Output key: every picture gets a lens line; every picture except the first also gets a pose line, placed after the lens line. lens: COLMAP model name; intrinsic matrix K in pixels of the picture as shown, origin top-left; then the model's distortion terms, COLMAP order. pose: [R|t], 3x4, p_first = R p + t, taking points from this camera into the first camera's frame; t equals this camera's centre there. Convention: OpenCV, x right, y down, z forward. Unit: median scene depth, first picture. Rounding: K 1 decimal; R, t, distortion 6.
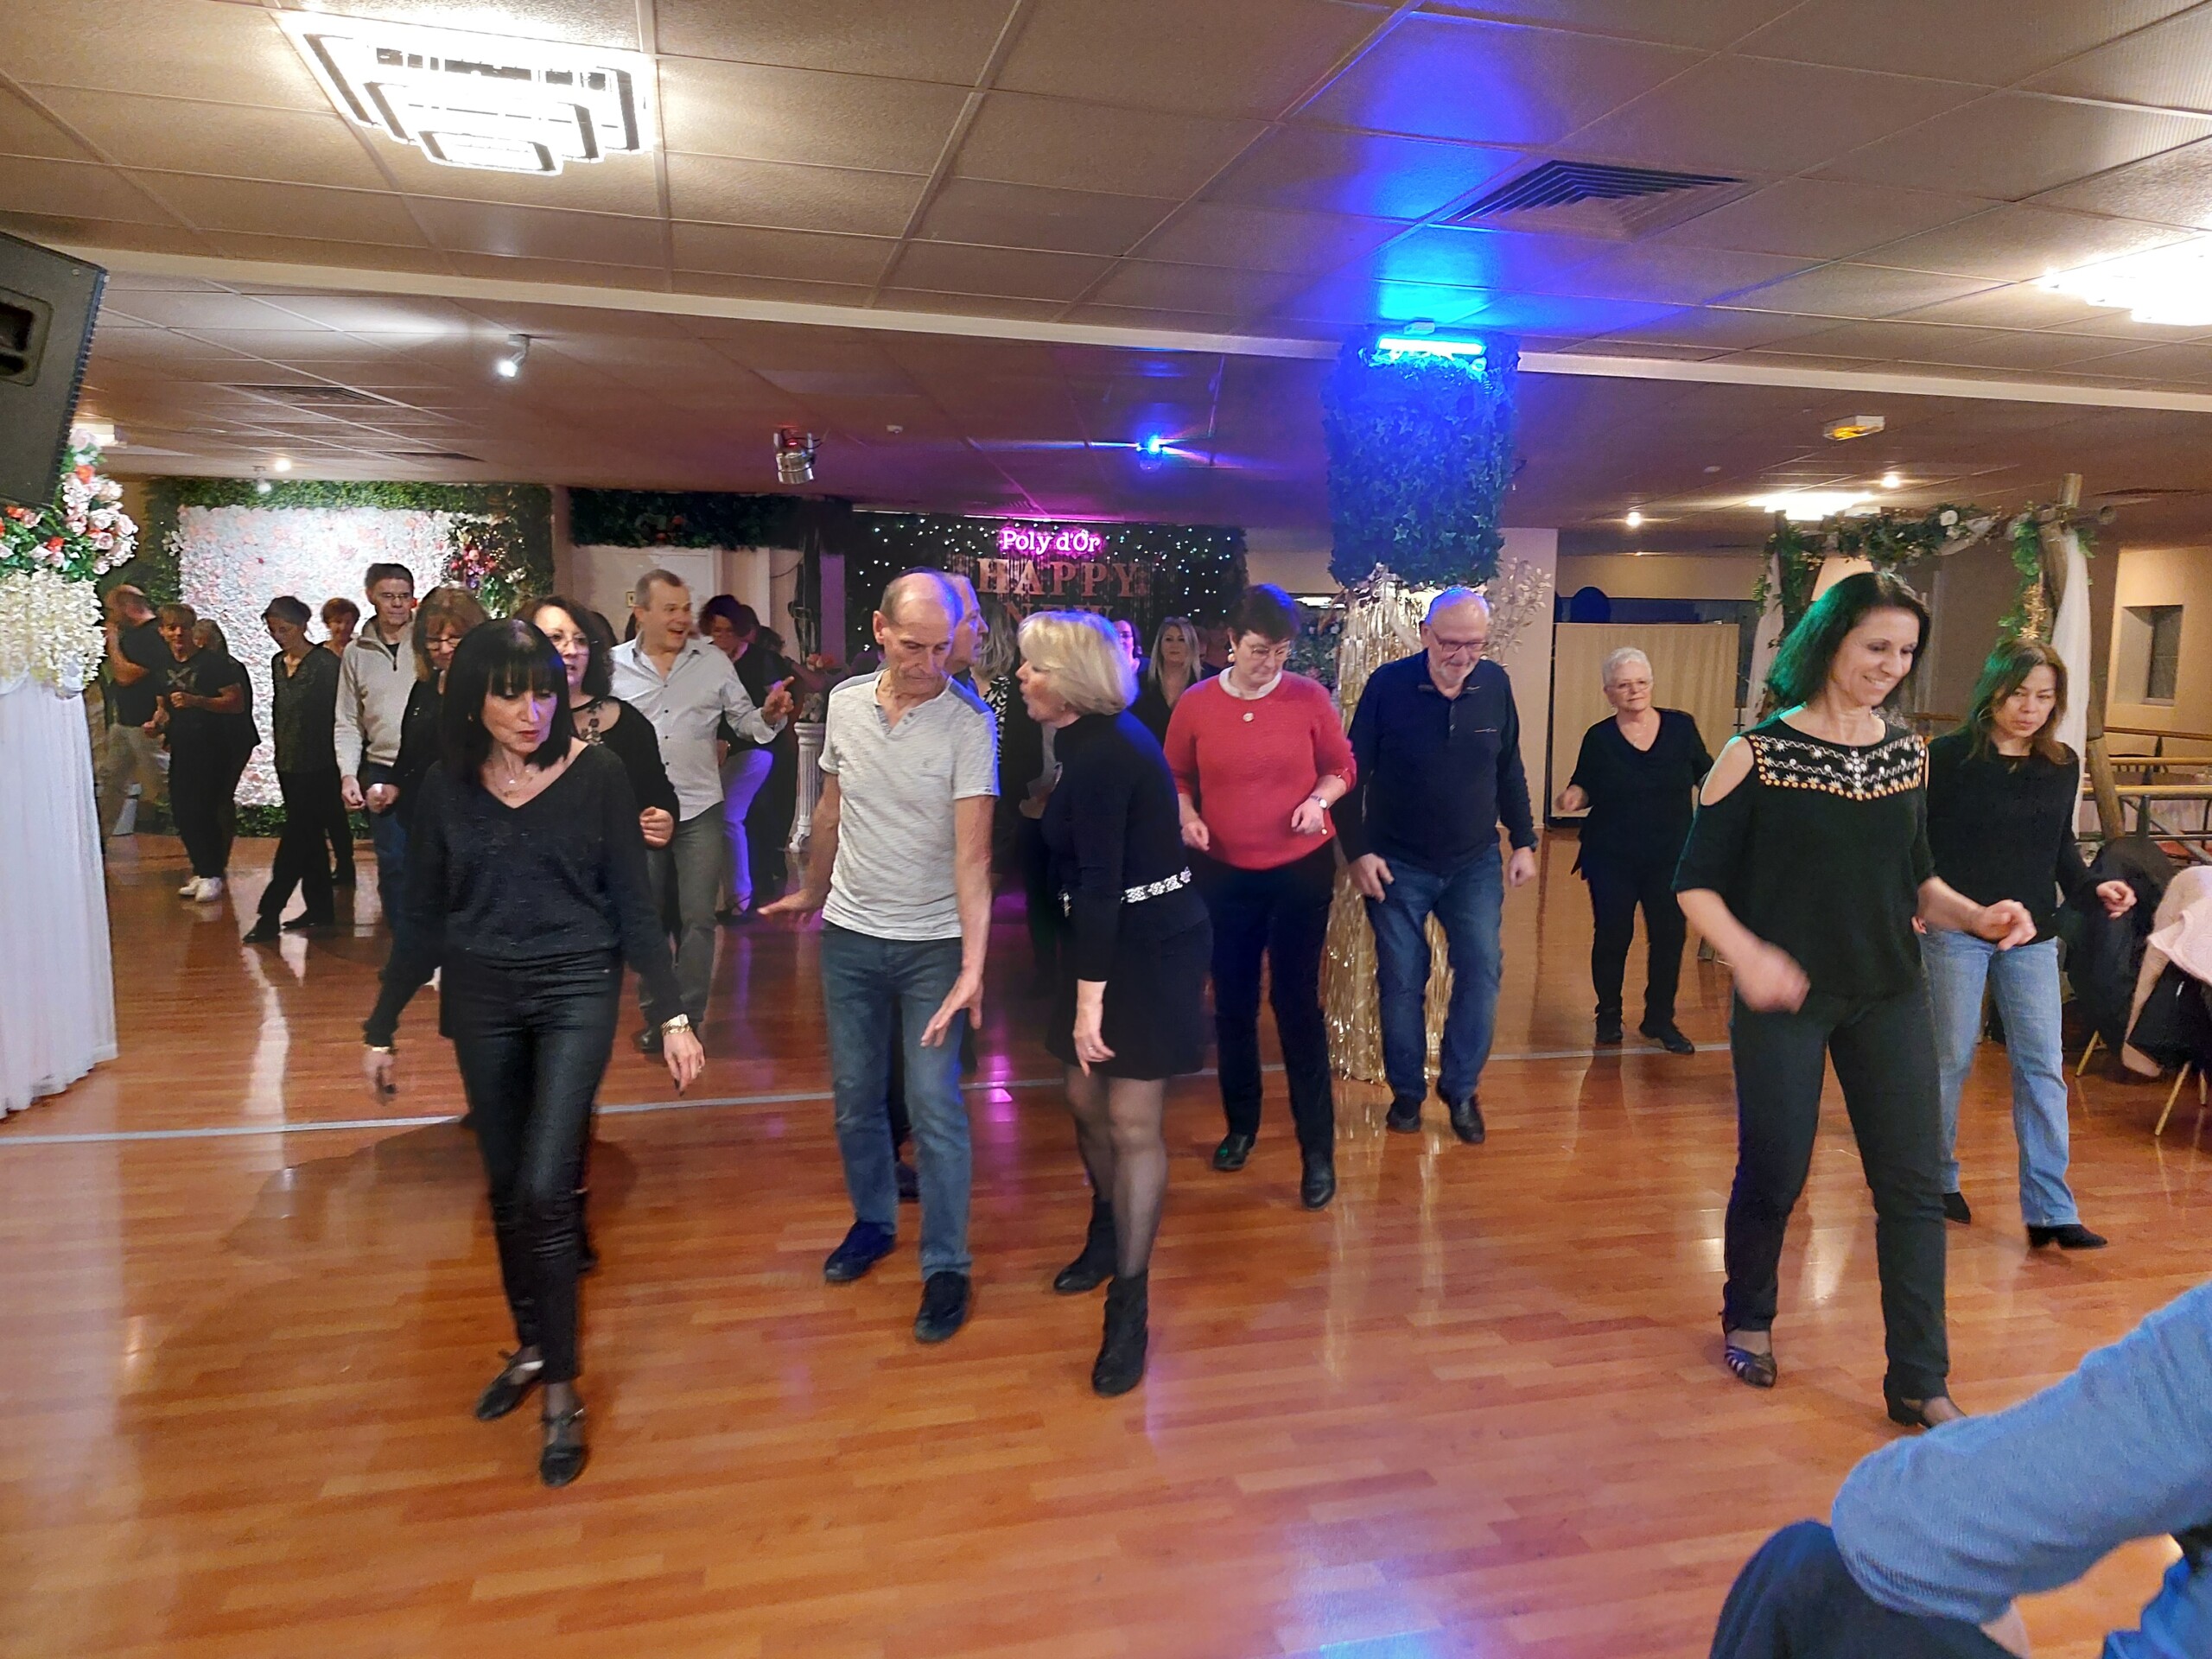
lens RADIAL K [[1544.2, 0, 1106.0], [0, 1544.2, 829.5], [0, 0, 1]] dist [-0.012056, 0.001646]
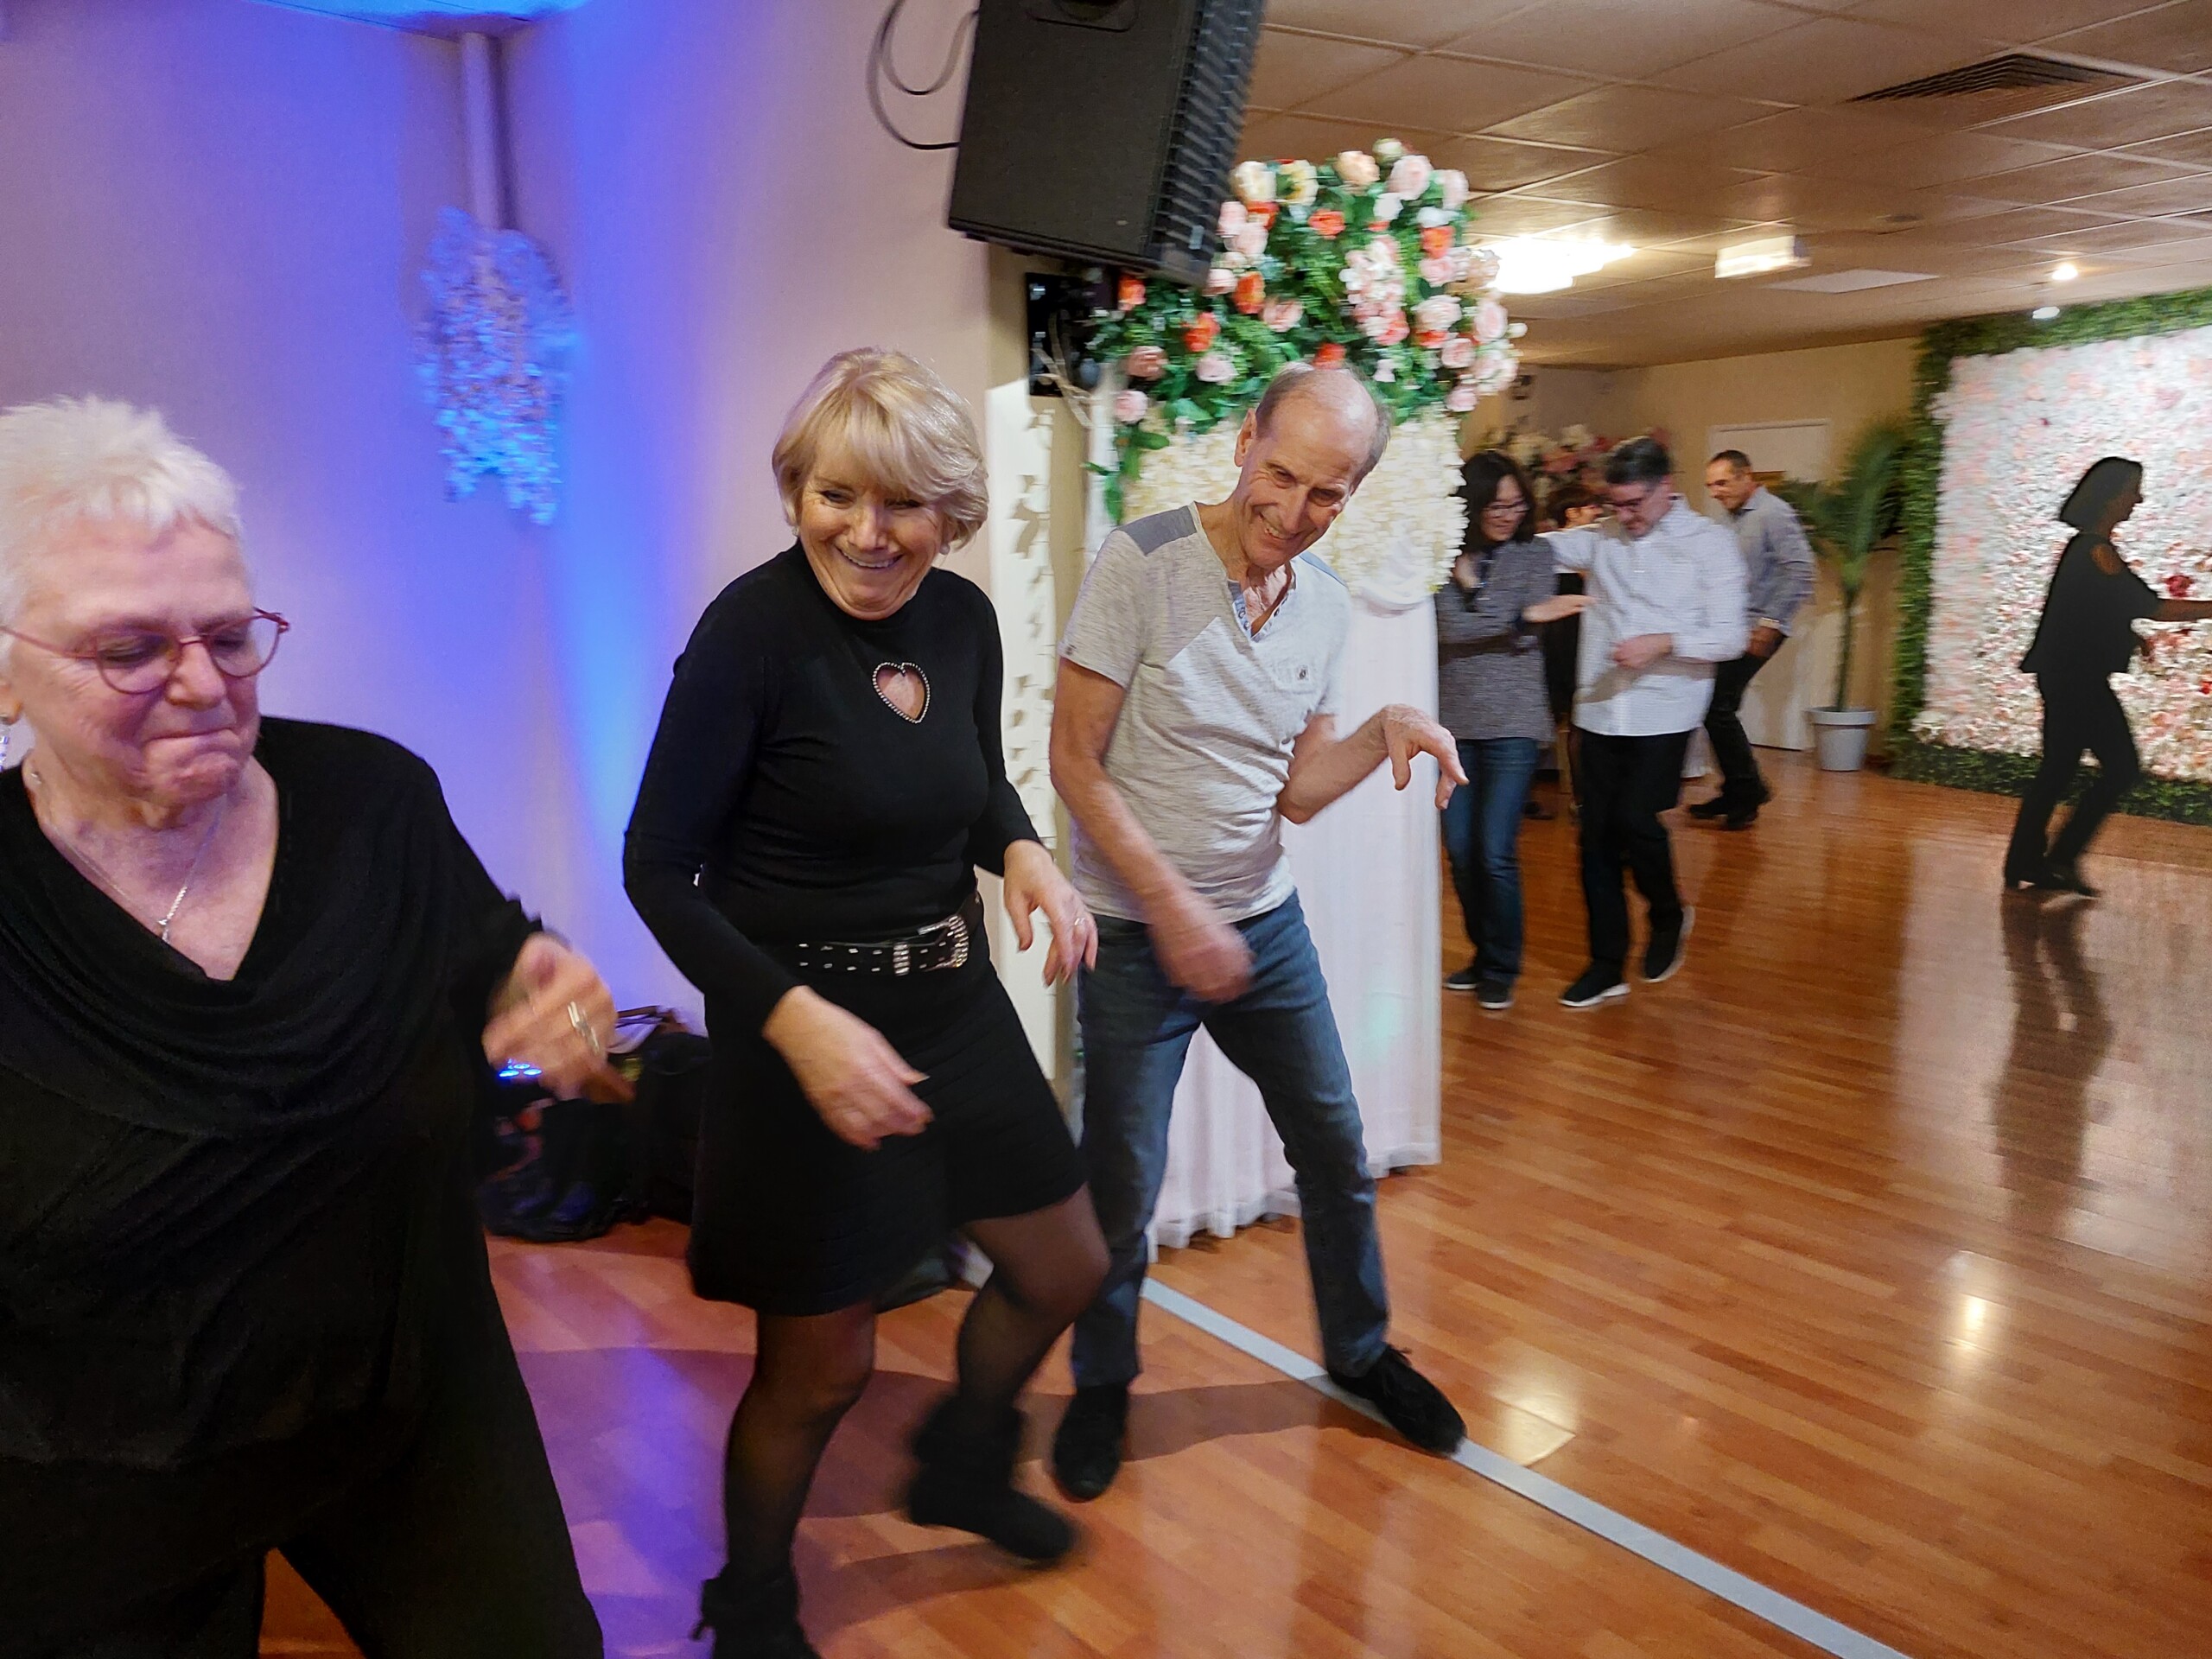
lens RADIAL K [[1544.2, 0, 1106.0], [0, 1544.2, 829.5], [0, 0, 1]] dist [-0.012056, 0.001646]
pose [[0.436036, 0.148745, -0.887552, -0.068536], [-0.094037, 0.988378, 0.119444, -0.028867], [0.895003, 0.031381, 0.444955, 0.284473]]
